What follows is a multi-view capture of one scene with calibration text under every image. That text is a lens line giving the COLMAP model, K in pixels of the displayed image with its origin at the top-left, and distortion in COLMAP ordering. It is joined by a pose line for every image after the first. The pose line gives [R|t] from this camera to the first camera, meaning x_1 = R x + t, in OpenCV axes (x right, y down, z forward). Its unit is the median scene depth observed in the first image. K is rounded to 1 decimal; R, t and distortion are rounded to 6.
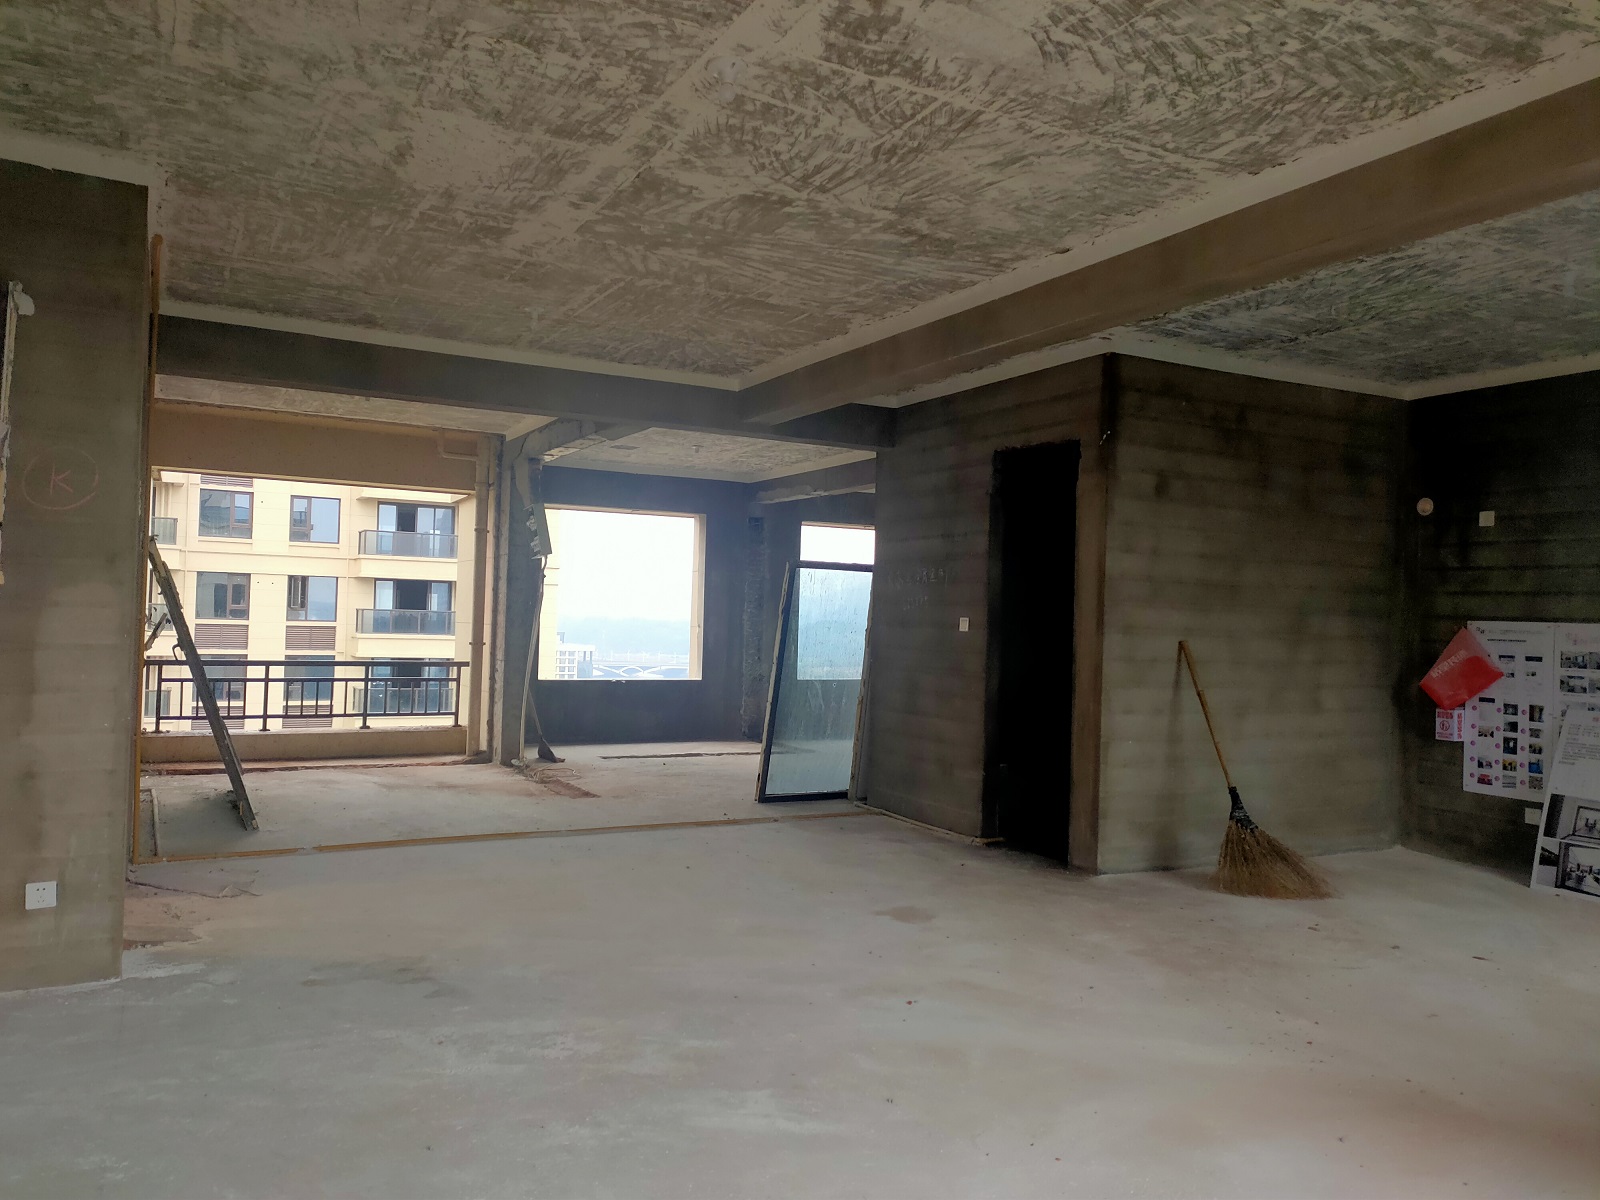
lens RADIAL K [[1168.6, 0, 777.4], [0, 1168.6, 601.0], [0, 0, 1]] dist [0.122065, -0.151264]
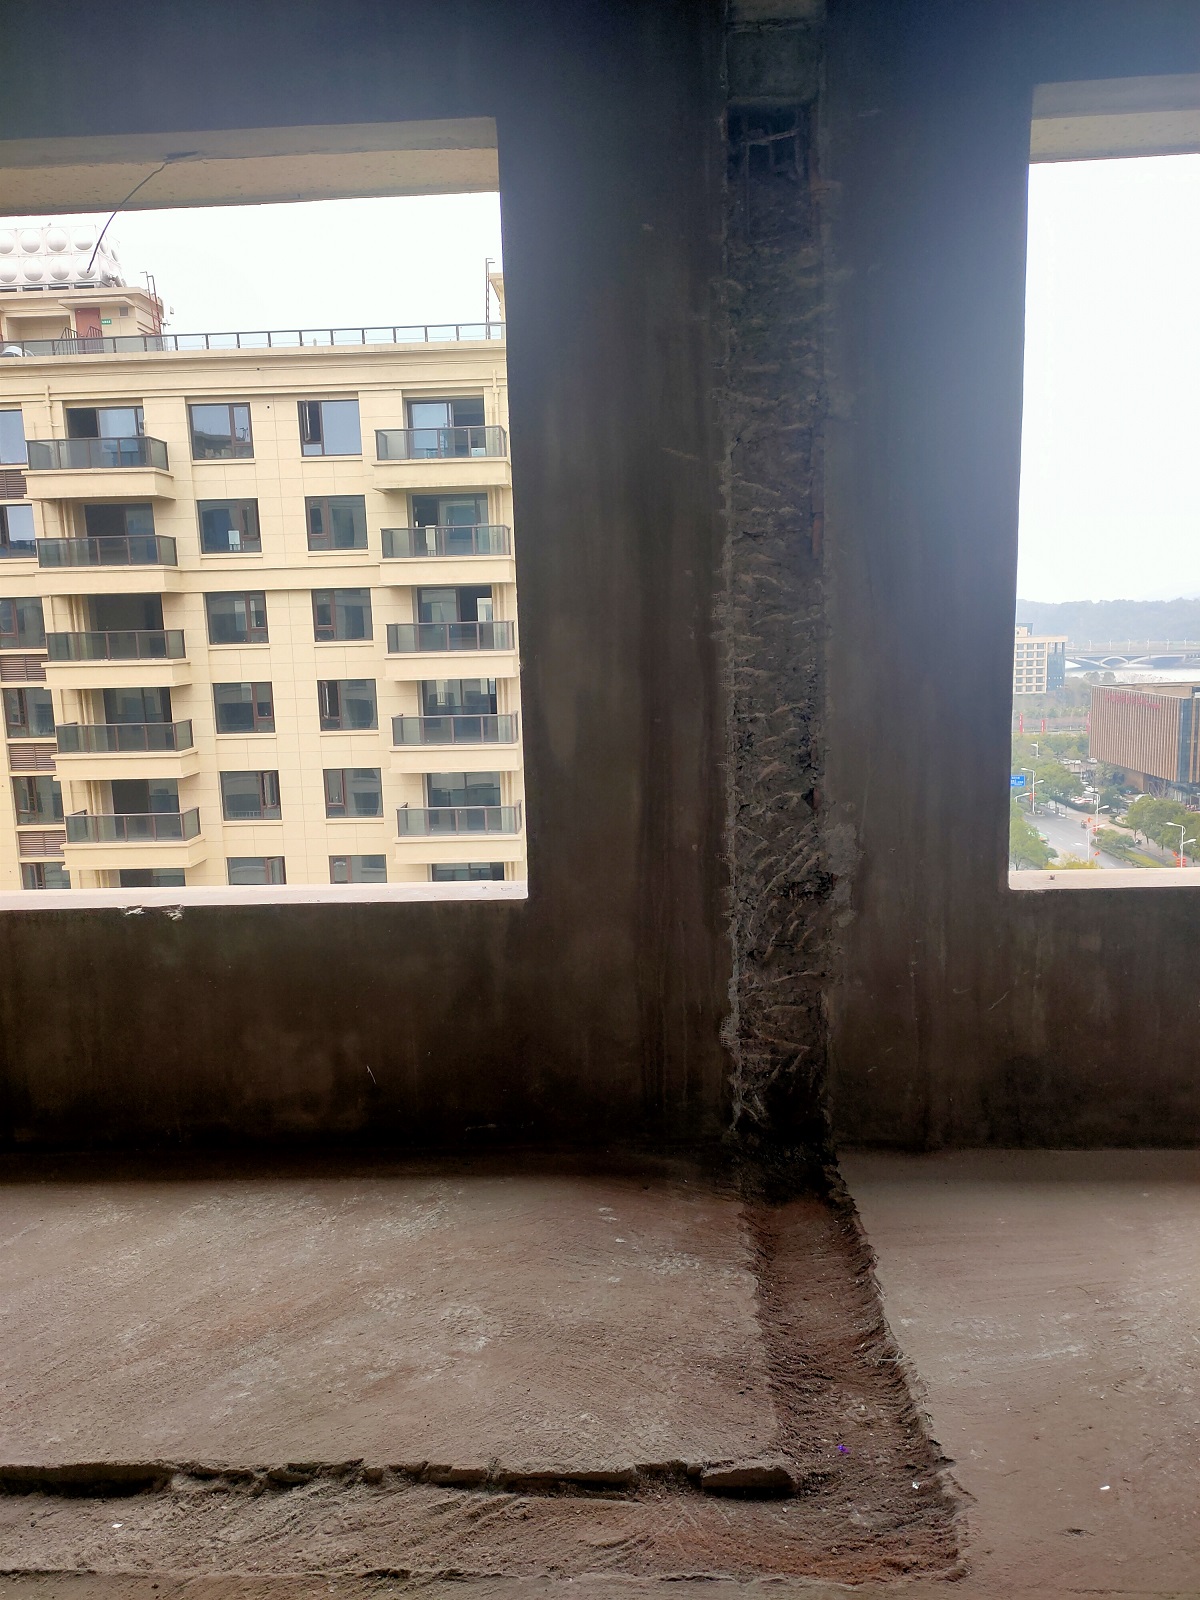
lens RADIAL K [[1208.7, 0, 600.0], [0, 1208.7, 800.0], [0, 0, 1]] dist [0.010976, 0.003205]
pose [[0.865836, 0.030160, -0.499418, 0.102907], [0.058877, 0.985104, 0.161565, 0.017324], [0.496852, -0.169293, 0.851163, 1.287248]]
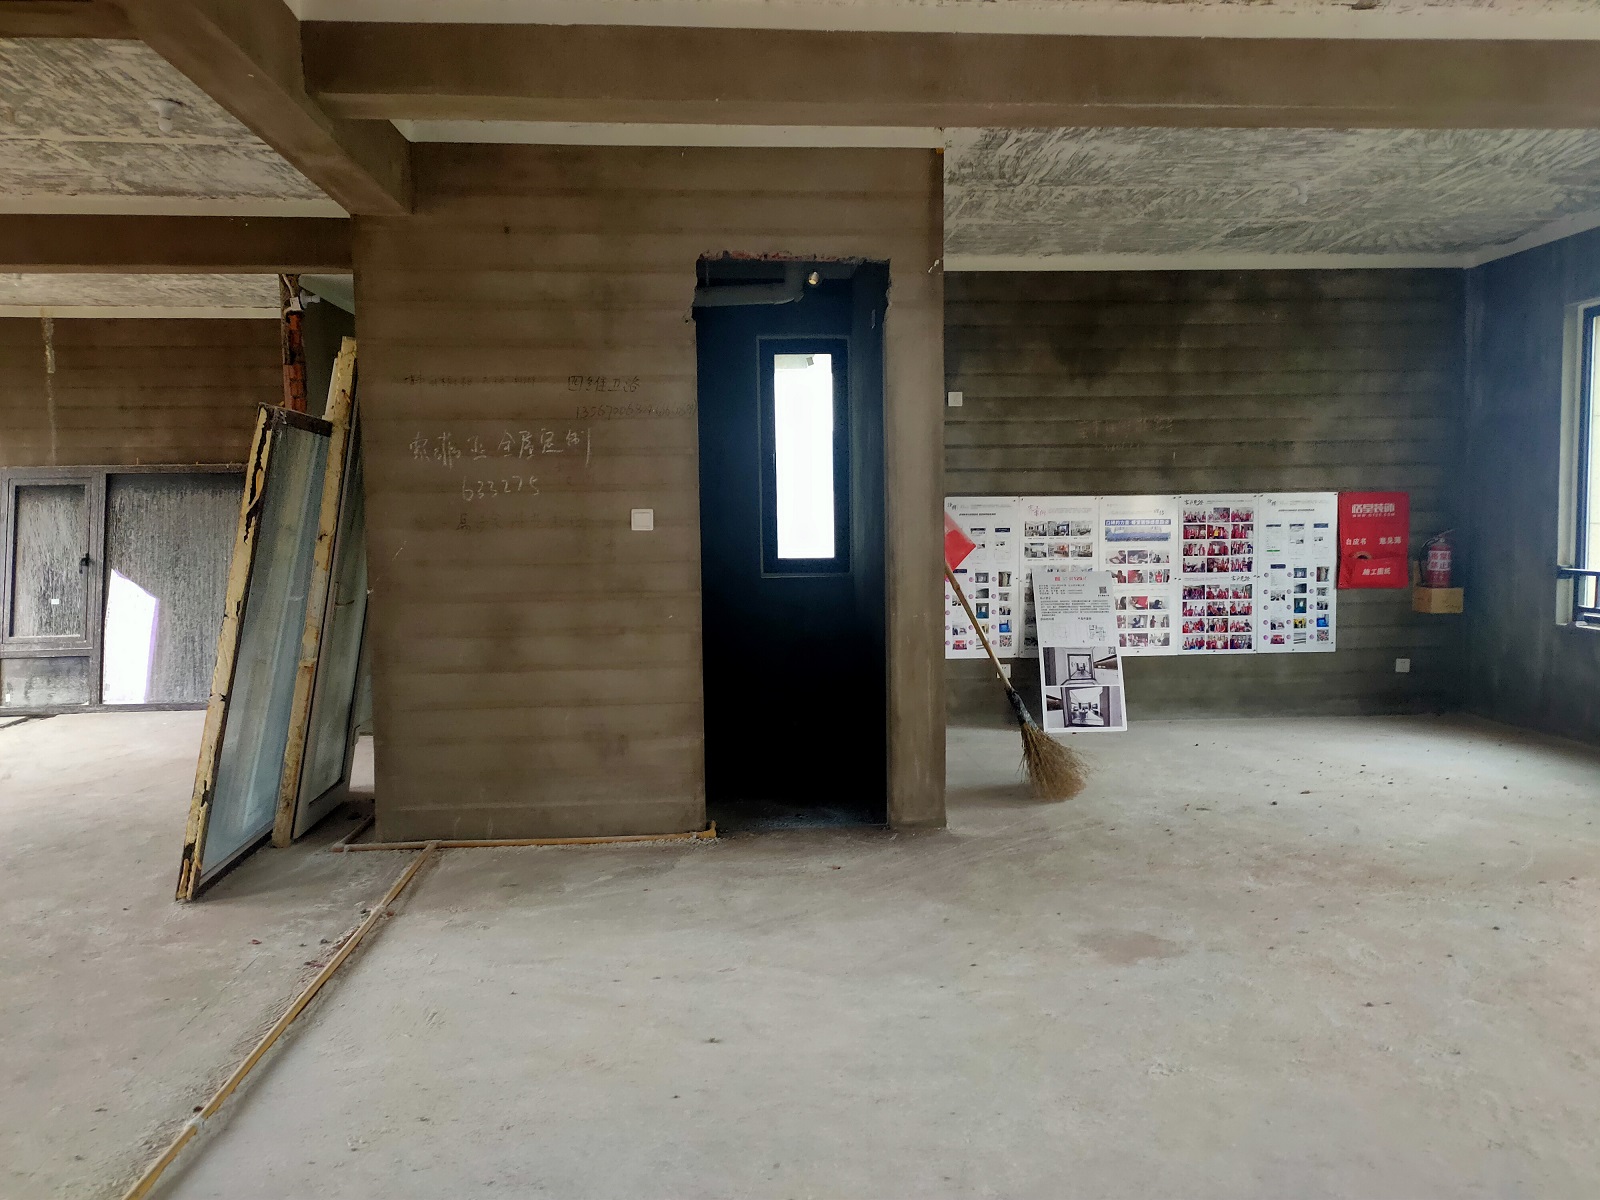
lens RADIAL K [[1208.7, 0, 800.0], [0, 1208.7, 600.0], [0, 0, 1]] dist [0.010976, 0.003205]
pose [[0.399150, -0.098186, 0.911613, -0.380768], [0.010866, 0.994686, 0.102376, -0.002928], [-0.916821, -0.030958, 0.398096, 0.592989]]
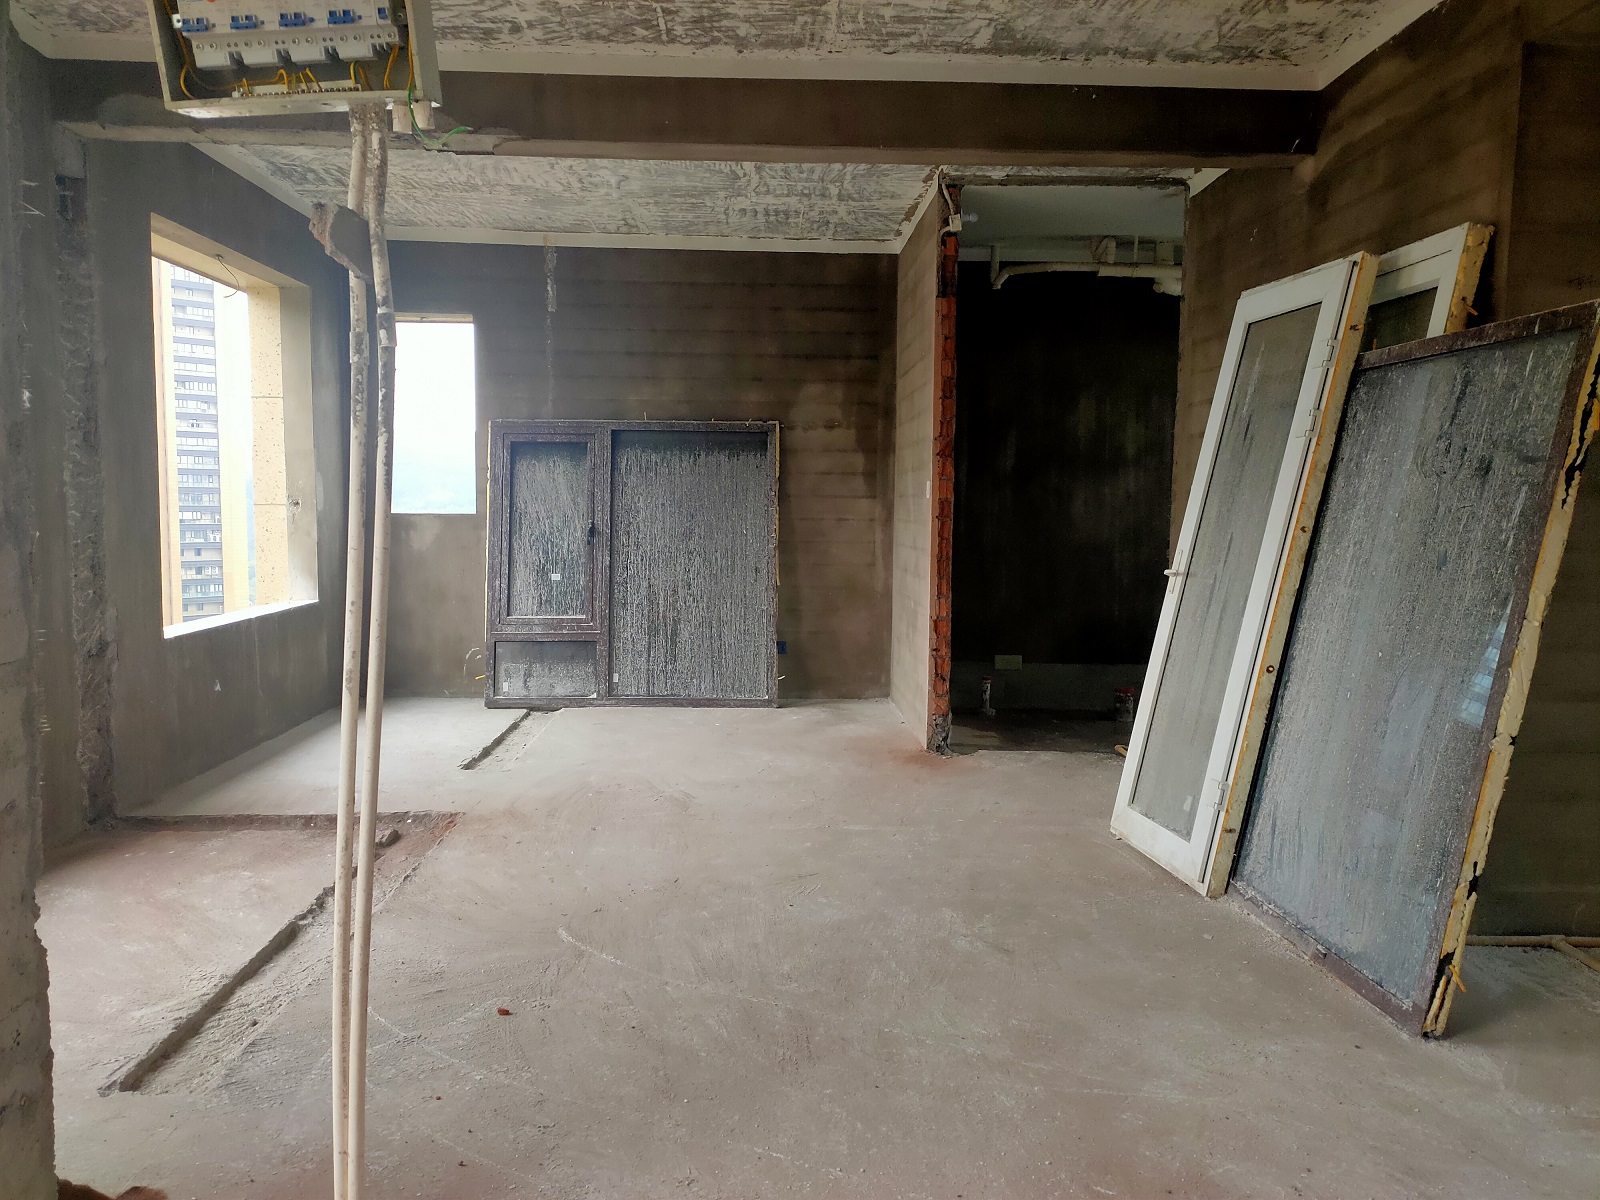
lens RADIAL K [[1191.5, 0, 800.0], [0, 1191.5, 600.0], [0, 0, 1]] dist [0.044512, -0.027893]
pose [[0.428663, -0.099900, 0.897924, -0.406164], [-0.010769, 0.993232, 0.115644, 0.011521], [-0.903400, -0.059242, 0.424686, 1.073421]]
